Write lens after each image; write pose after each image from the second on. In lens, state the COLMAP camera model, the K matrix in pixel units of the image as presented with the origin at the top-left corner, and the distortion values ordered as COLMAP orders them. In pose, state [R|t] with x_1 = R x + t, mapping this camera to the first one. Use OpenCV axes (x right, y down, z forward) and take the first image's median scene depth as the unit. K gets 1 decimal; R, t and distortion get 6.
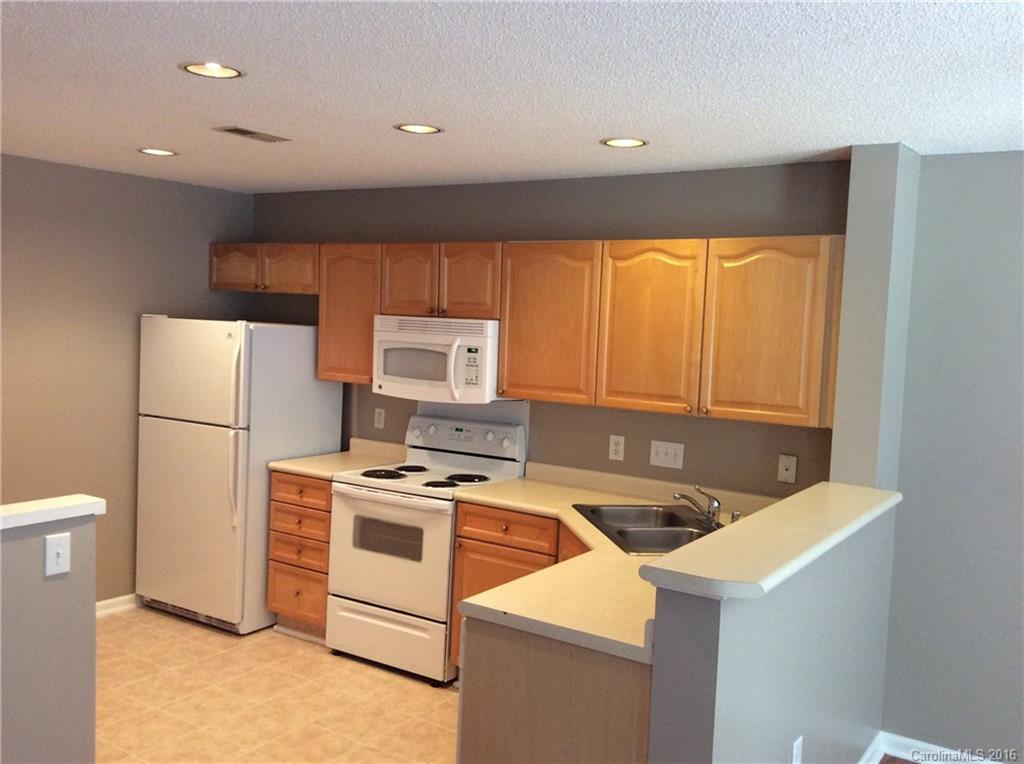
lens RADIAL K [[942.7, 0, 512.0], [0, 942.7, 382.0], [0, 0, 1]] dist [0.210806, -0.515874]
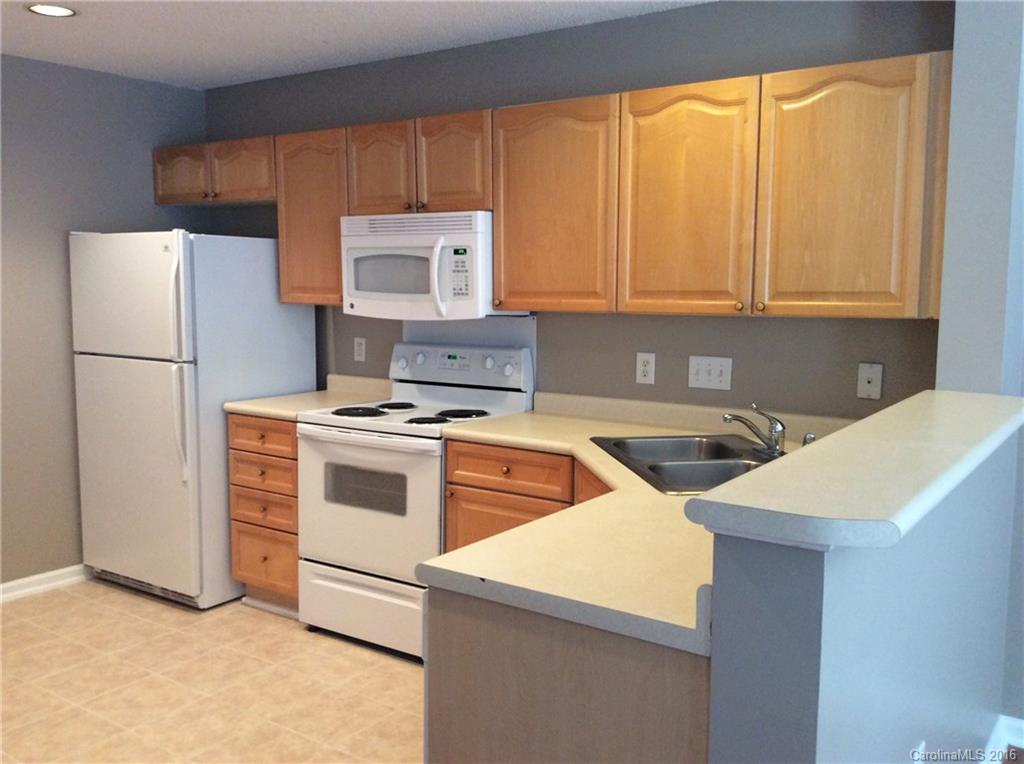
lens RADIAL K [[928.7, 0, 508.2], [0, 928.7, 383.4], [0, 0, 1]] dist [0.187700, -0.401425]
pose [[0.998713, -0.034244, -0.037422, 0.024385], [0.035658, 0.998649, 0.037793, 0.049571], [0.036078, -0.039079, 0.998585, 0.214474]]
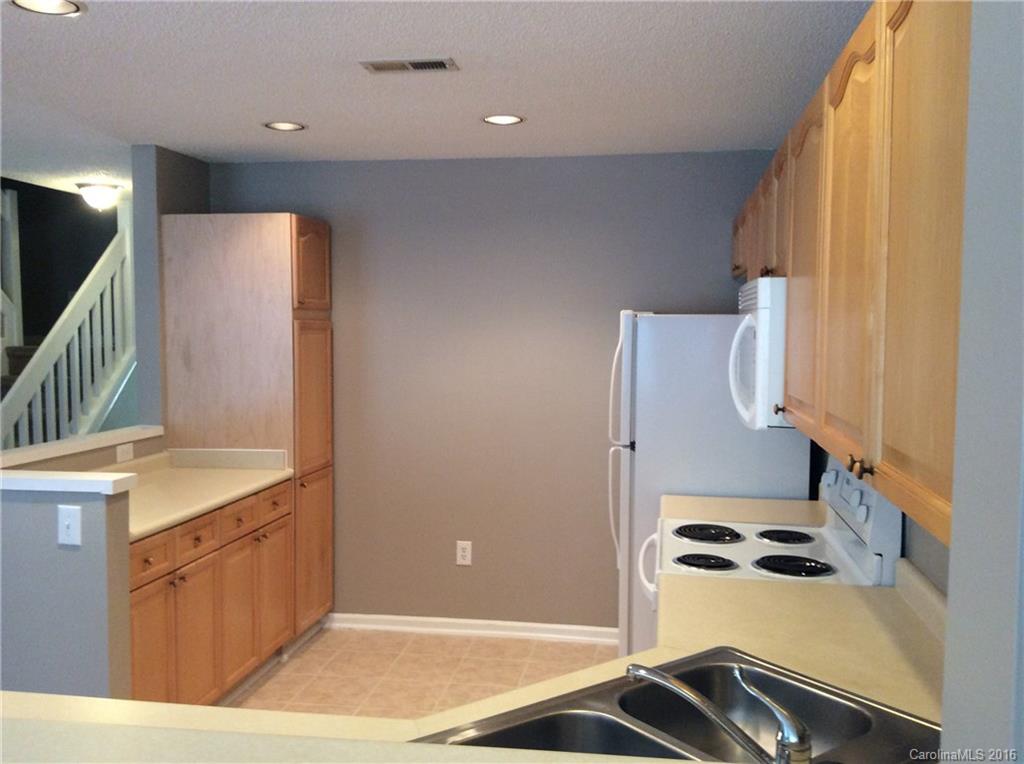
lens RADIAL K [[928.7, 0, 508.2], [0, 928.7, 383.4], [0, 0, 1]] dist [0.187700, -0.401425]
pose [[0.393231, 0.016444, -0.919293, 0.419275], [-0.045874, 0.998946, -0.001754, 0.002709], [0.918295, 0.042861, 0.393571, 0.646272]]
